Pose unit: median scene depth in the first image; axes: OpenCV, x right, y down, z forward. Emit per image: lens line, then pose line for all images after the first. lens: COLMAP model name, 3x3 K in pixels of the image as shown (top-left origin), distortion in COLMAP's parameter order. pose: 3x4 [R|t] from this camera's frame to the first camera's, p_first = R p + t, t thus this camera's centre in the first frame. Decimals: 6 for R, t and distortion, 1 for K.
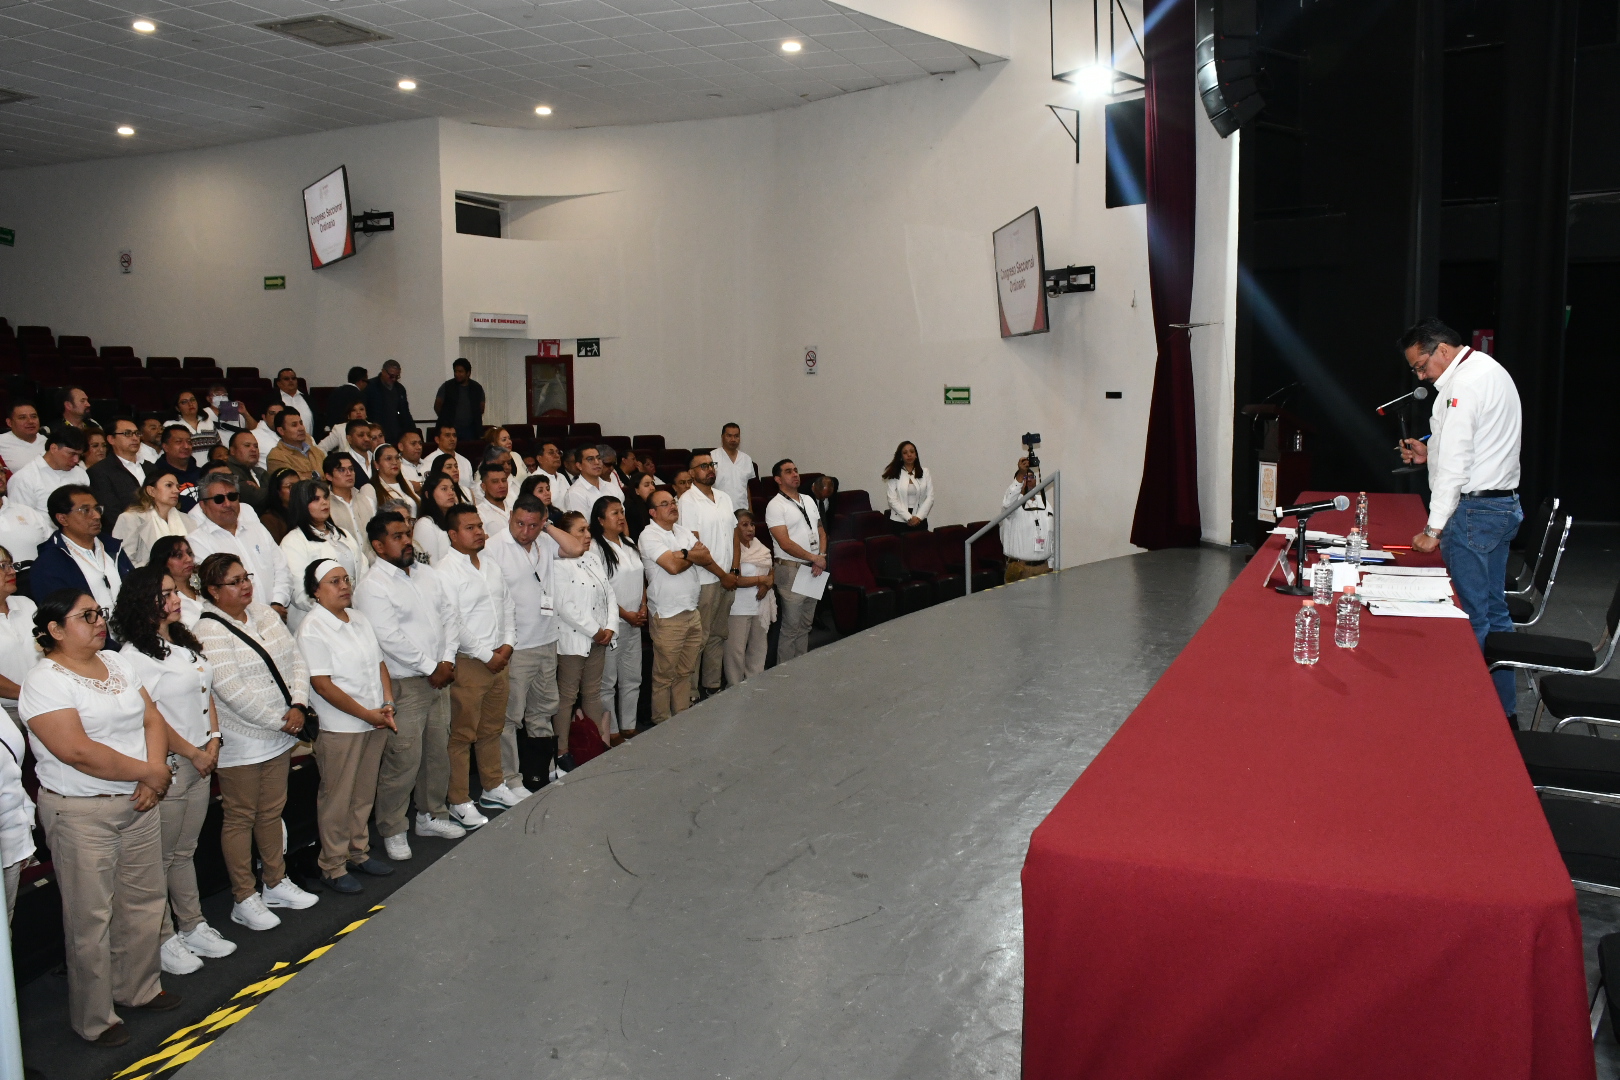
lens RADIAL K [[1261.3, 0, 818.2], [0, 1261.3, 531.3], [0, 0, 1]] dist [-0.143947, 0.088662]
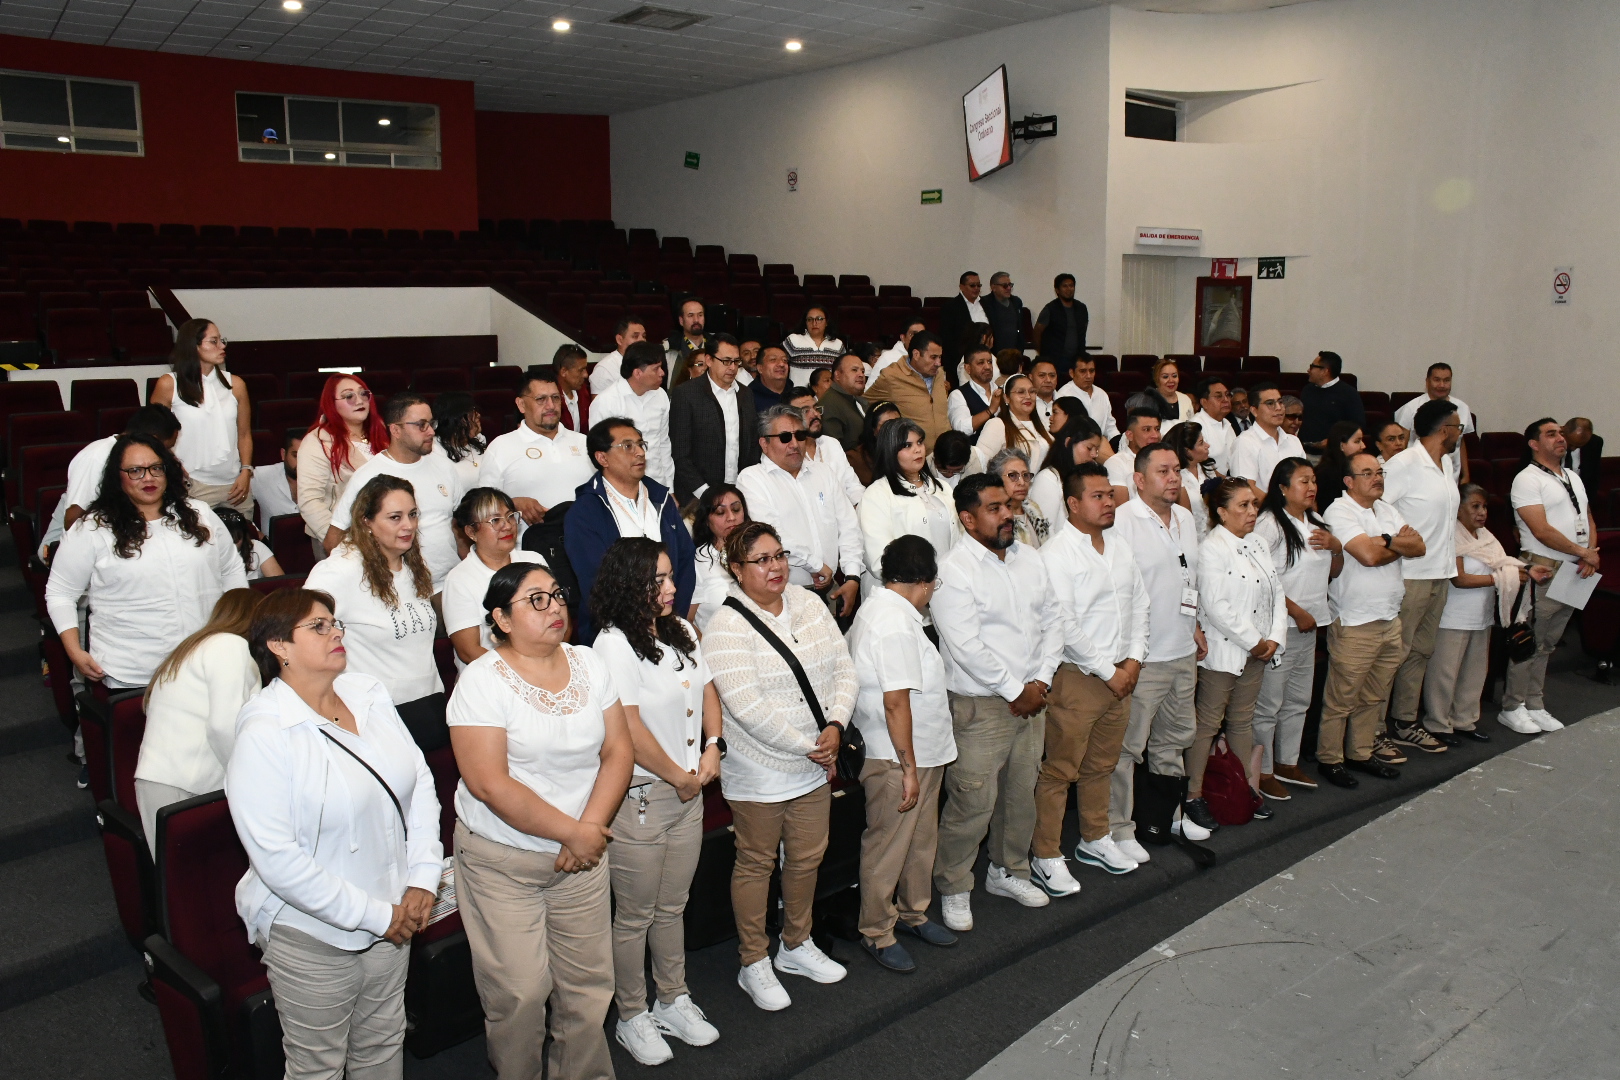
lens RADIAL K [[1261.3, 0, 795.1], [0, 1261.3, 552.5], [0, 0, 1]] dist [-0.143947, 0.088662]
pose [[0.858150, 0.097077, -0.504138, -0.048138], [-0.058964, 0.994099, 0.091055, -0.024069], [0.510002, -0.048413, 0.858810, 0.240487]]
